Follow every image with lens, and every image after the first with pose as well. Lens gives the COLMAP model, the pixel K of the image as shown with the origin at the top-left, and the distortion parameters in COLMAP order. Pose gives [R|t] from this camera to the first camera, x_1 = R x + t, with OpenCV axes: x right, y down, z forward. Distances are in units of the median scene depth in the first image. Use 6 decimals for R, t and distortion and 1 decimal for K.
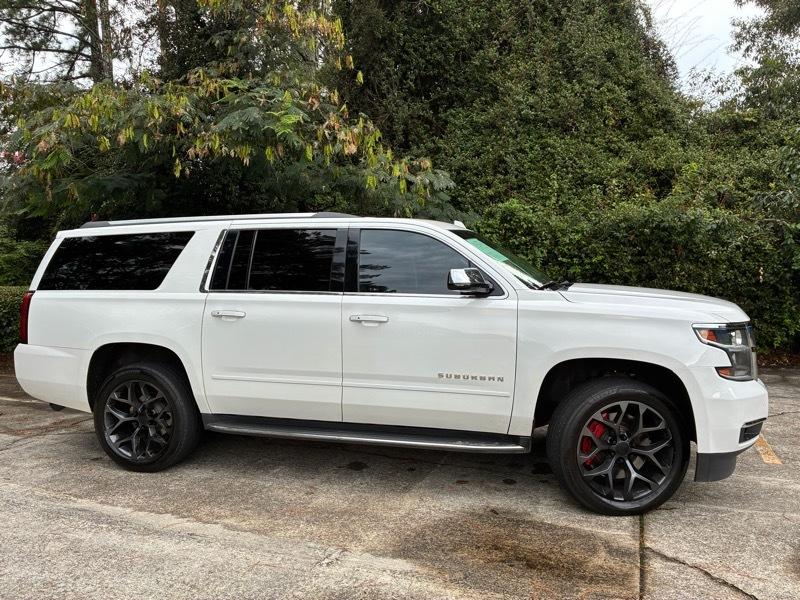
lens RADIAL K [[604.9, 0, 404.9], [0, 604.9, 295.7], [0, 0, 1]] dist [0.062768, -0.085216]
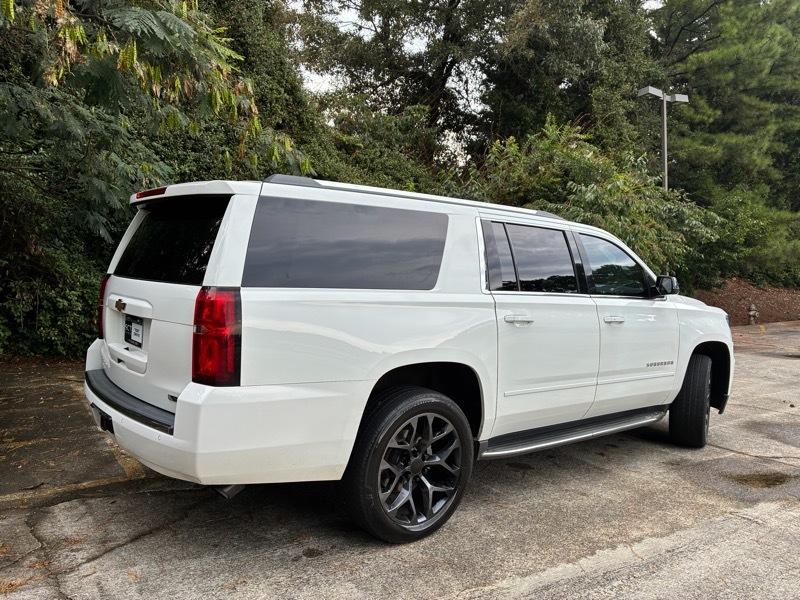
lens RADIAL K [[604.9, 0, 394.1], [0, 604.9, 303.2], [0, 0, 1]] dist [0.062768, -0.085216]
pose [[0.577706, -0.011623, 0.816162, -1.152569], [-0.016068, 0.999543, 0.025608, -0.012342], [-0.816086, -0.027908, 0.577256, 0.678936]]
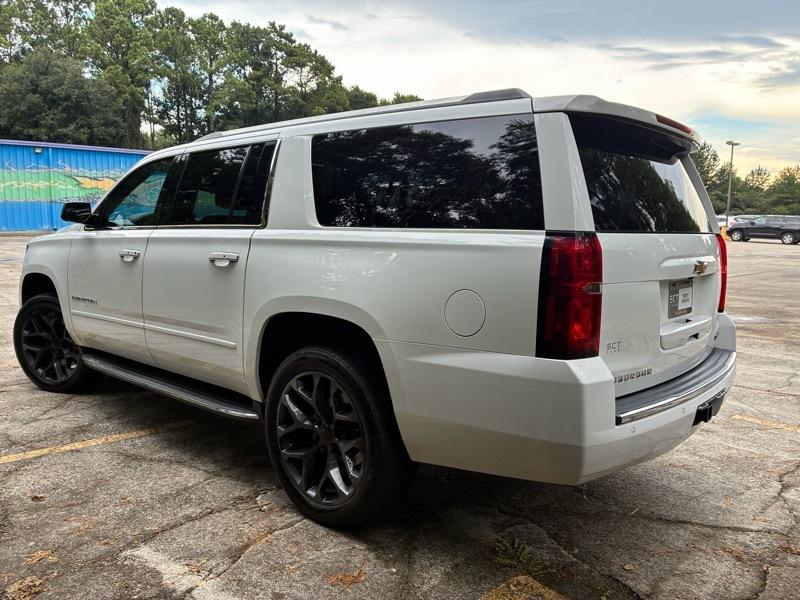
lens RADIAL K [[604.9, 0, 405.0], [0, 604.9, 296.1], [0, 0, 1]] dist [0.062768, -0.085216]
pose [[-0.901960, -0.052066, 0.428670, -0.716371], [0.011216, 0.989545, 0.143789, -0.048708], [-0.431675, 0.134500, -0.891945, 2.106878]]
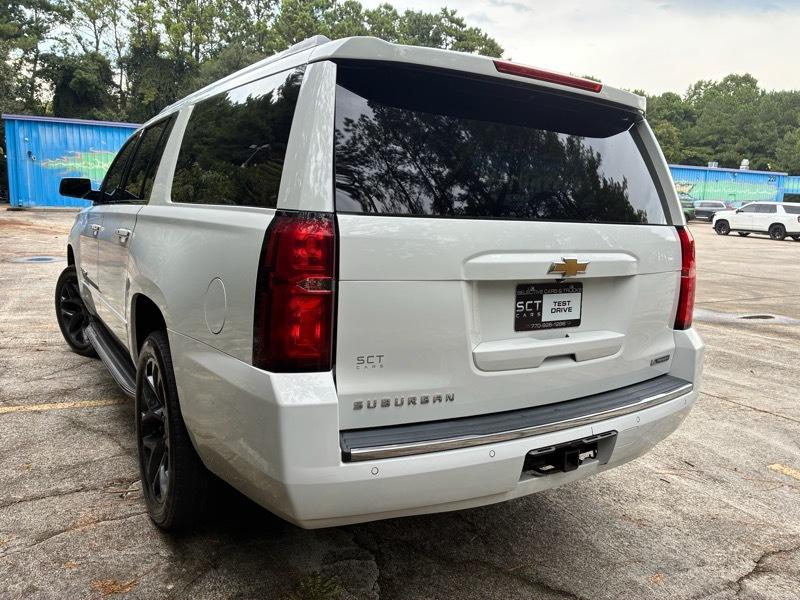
lens RADIAL K [[604.9, 0, 397.8], [0, 604.9, 299.1], [0, 0, 1]] dist [0.062768, -0.085216]
pose [[-0.743977, -0.117783, 0.657743, -0.932631], [-0.006988, 0.985660, 0.168599, -0.038429], [-0.668169, 0.120837, -0.734131, 1.848864]]
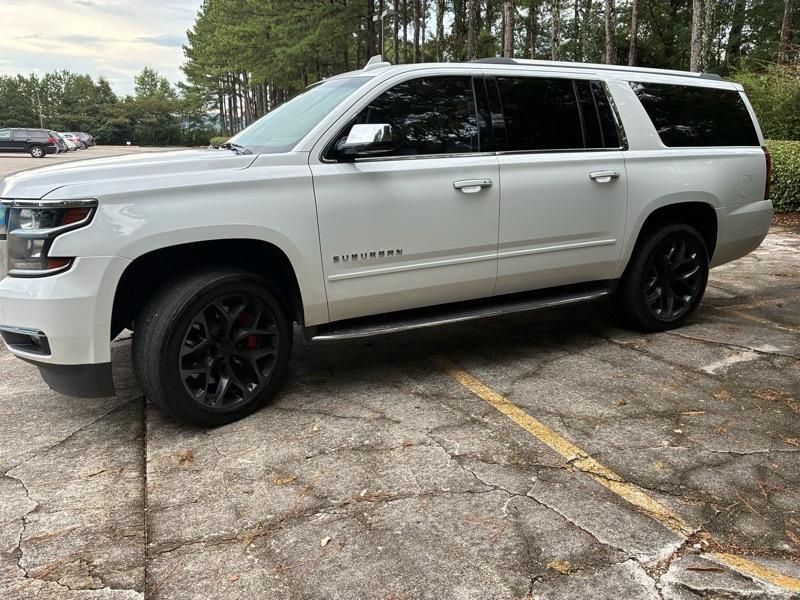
lens RADIAL K [[604.9, 0, 398.0], [0, 604.9, 298.1], [0, 0, 1]] dist [0.062768, -0.085216]
pose [[-0.726499, 0.181038, -0.662891, 0.749283], [-0.015528, 0.960100, 0.279225, -0.067111], [0.686992, 0.213149, -0.694701, 2.005361]]
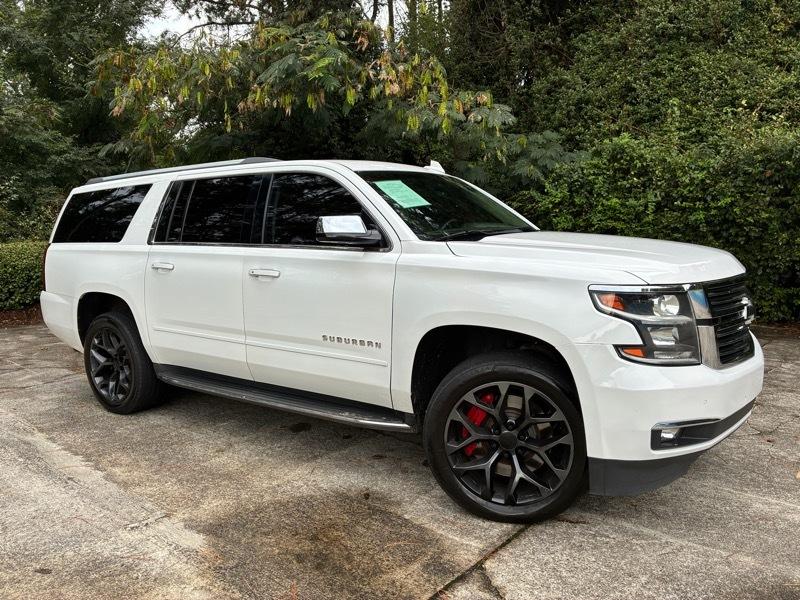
lens RADIAL K [[604.9, 0, 402.0], [0, 604.9, 296.2], [0, 0, 1]] dist [0.062768, -0.085216]
pose [[0.941407, 0.025751, -0.336288, 0.437572], [0.000758, 0.996917, 0.078458, 0.001040], [0.337272, -0.074116, 0.938485, 0.200166]]
